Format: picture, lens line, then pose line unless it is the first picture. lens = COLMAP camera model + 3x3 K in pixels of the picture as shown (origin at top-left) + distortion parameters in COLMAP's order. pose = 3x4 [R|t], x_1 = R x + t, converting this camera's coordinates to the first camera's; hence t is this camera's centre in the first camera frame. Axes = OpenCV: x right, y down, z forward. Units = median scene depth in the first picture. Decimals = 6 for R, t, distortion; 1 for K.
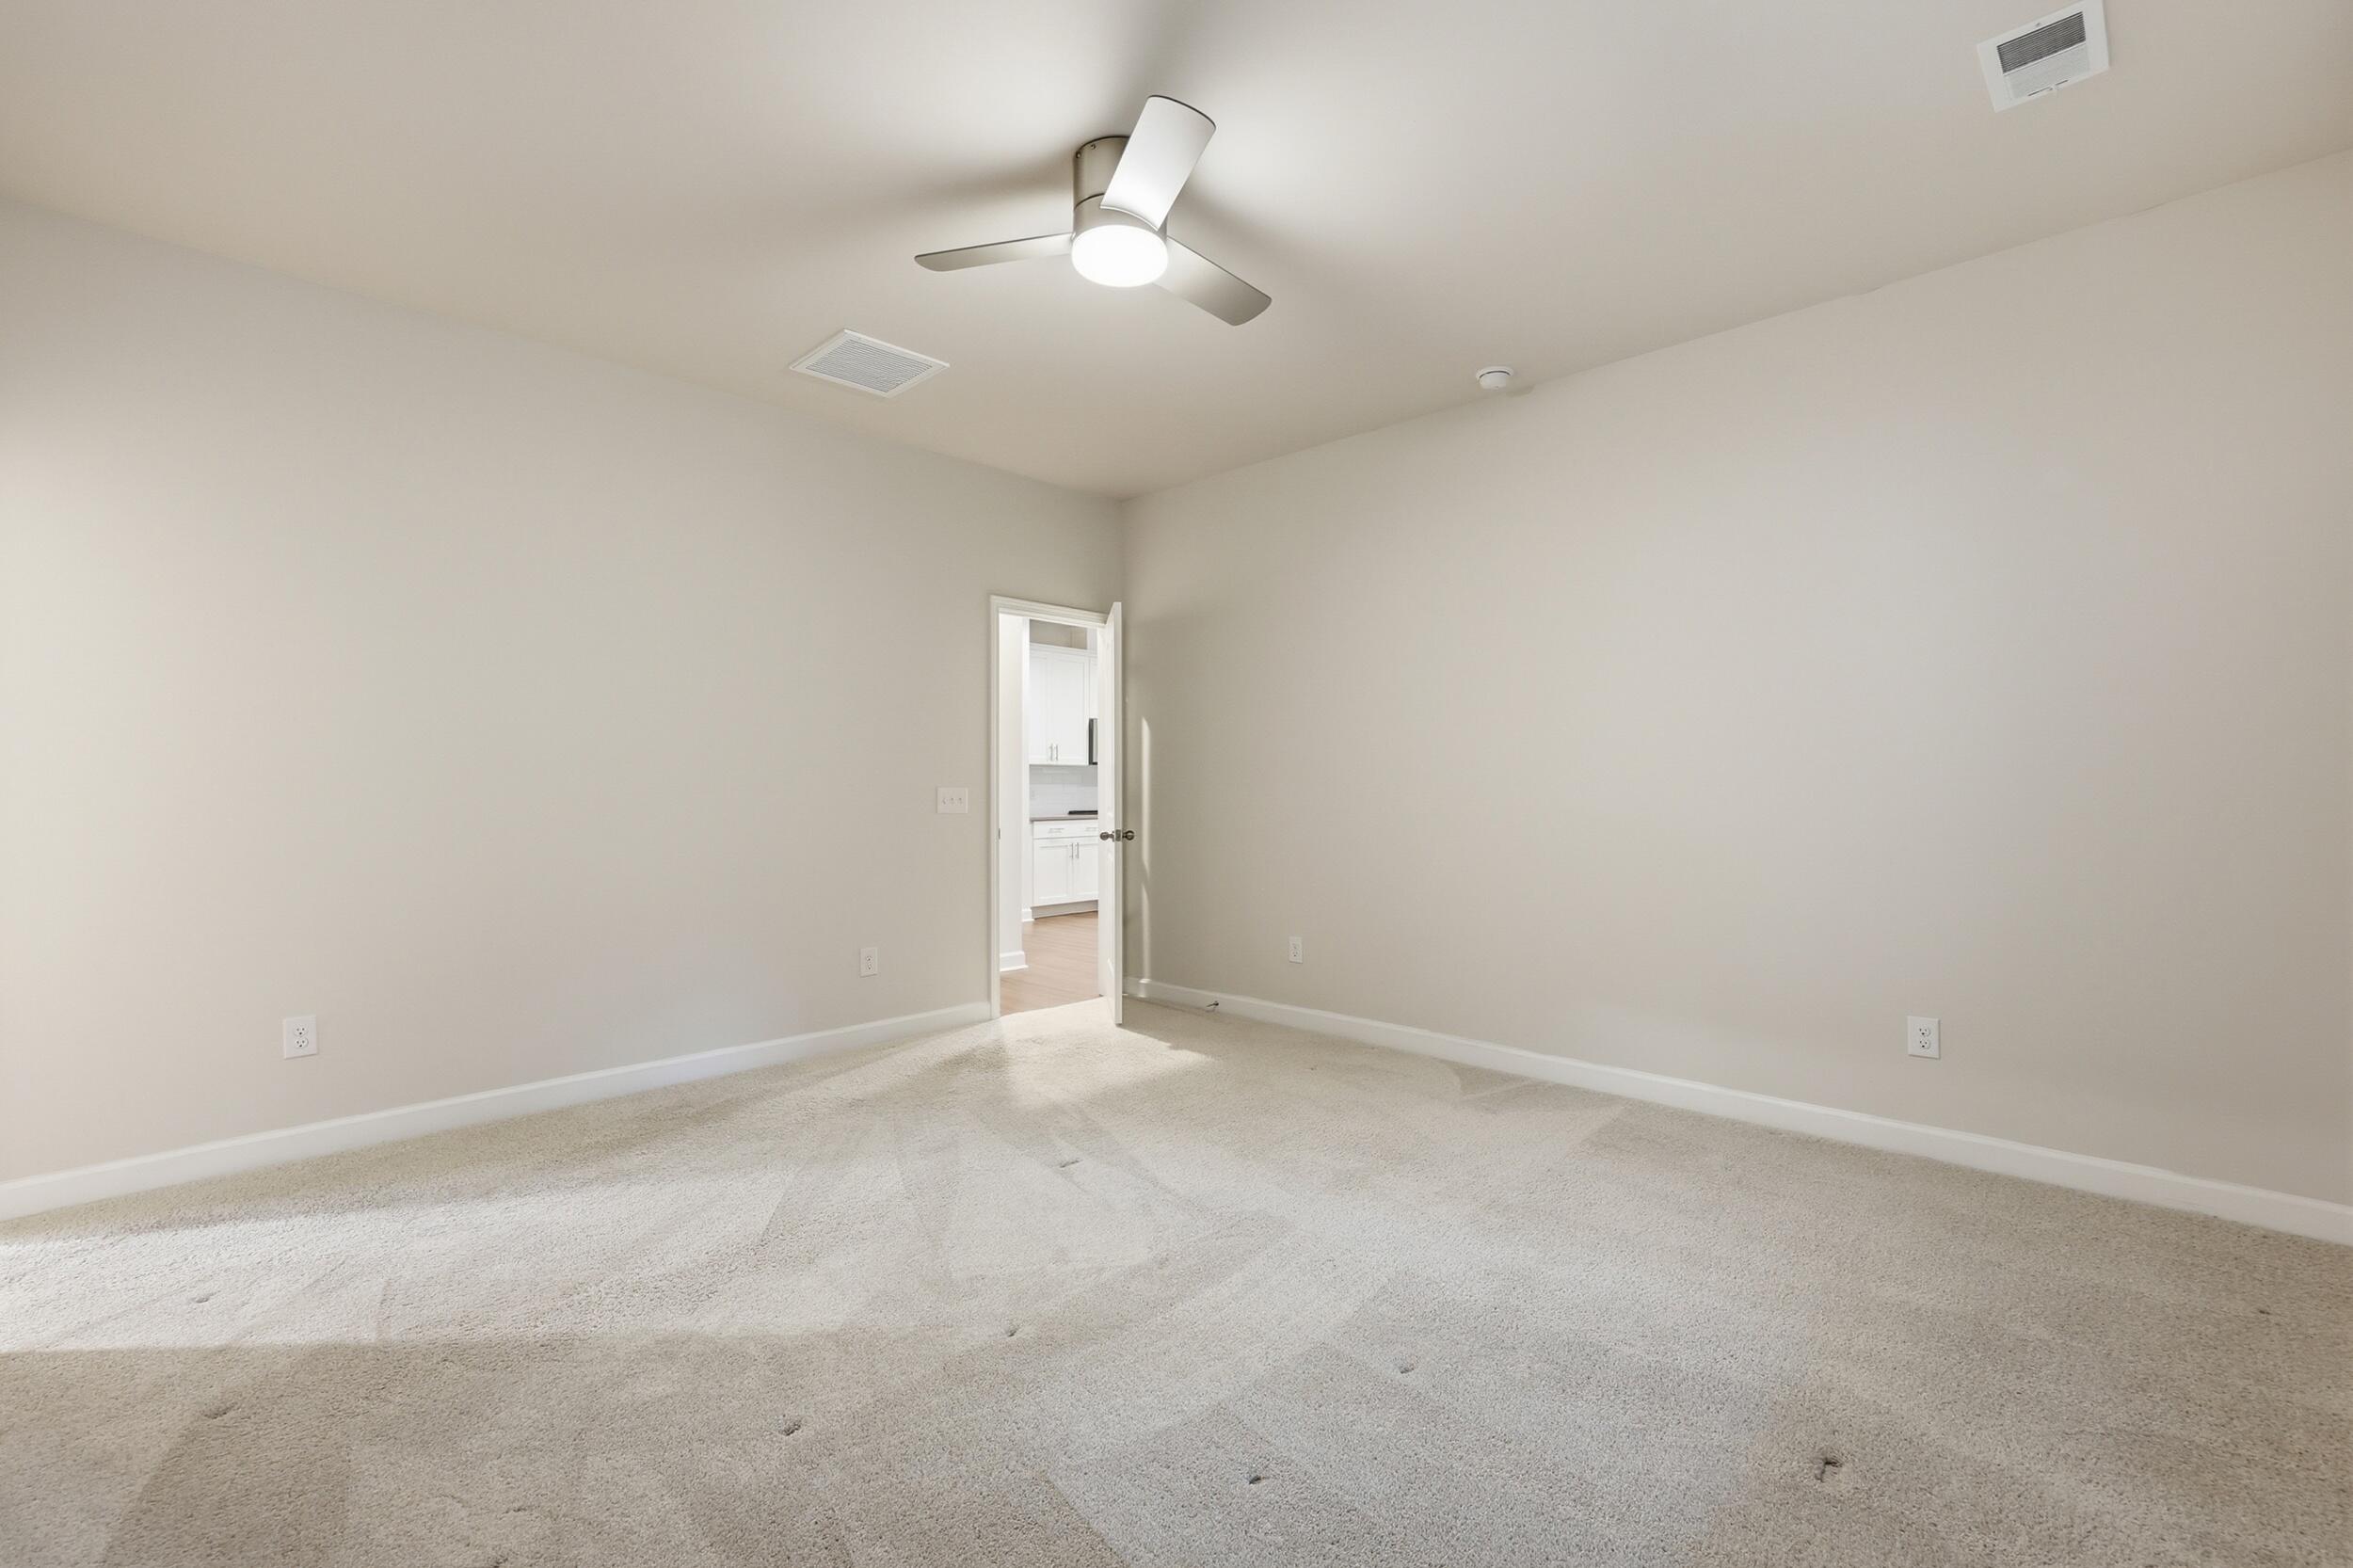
lens RADIAL K [[950.5, 0, 1184.2], [0, 950.5, 798.9], [0, 0, 1]] dist [0.004877, -0.000362]
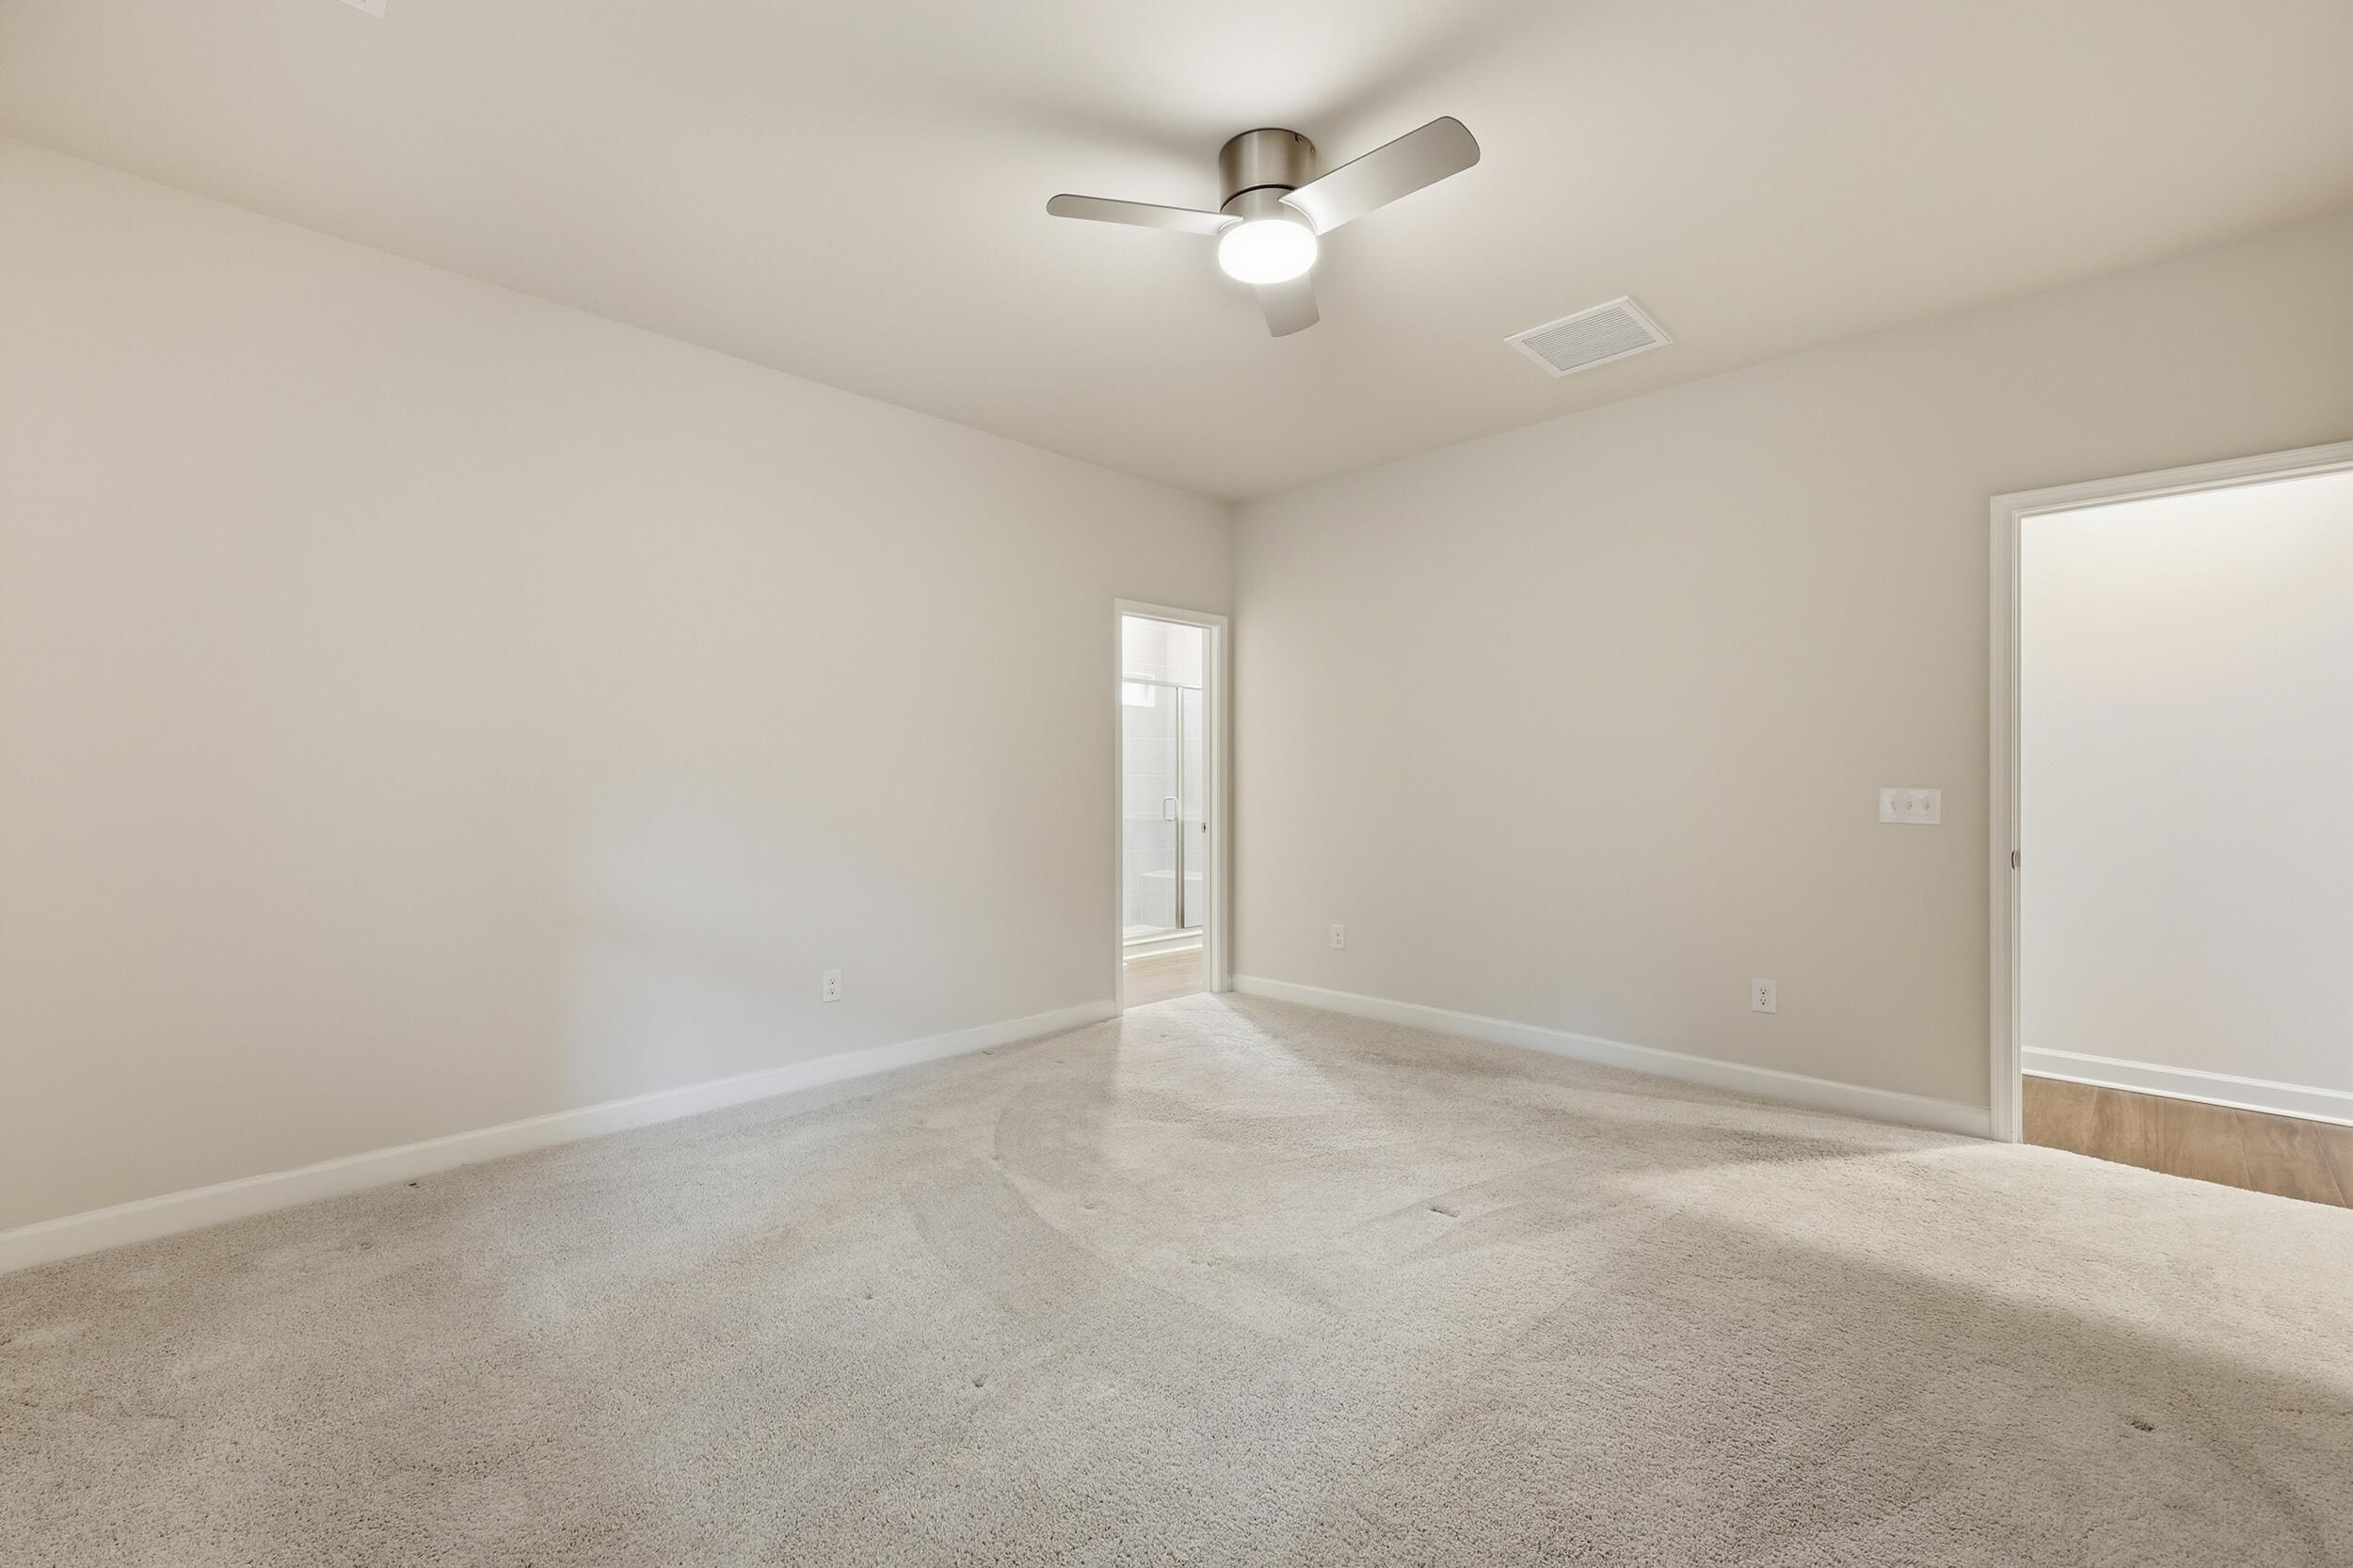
lens RADIAL K [[950.5, 0, 1184.9], [0, 950.5, 775.0], [0, 0, 1]] dist [0.004877, -0.000362]
pose [[0.021488, -0.008119, -0.999736, 0.691601], [-0.004796, 0.999955, -0.008224, -0.018731], [0.999758, 0.004971, 0.021448, 0.655975]]
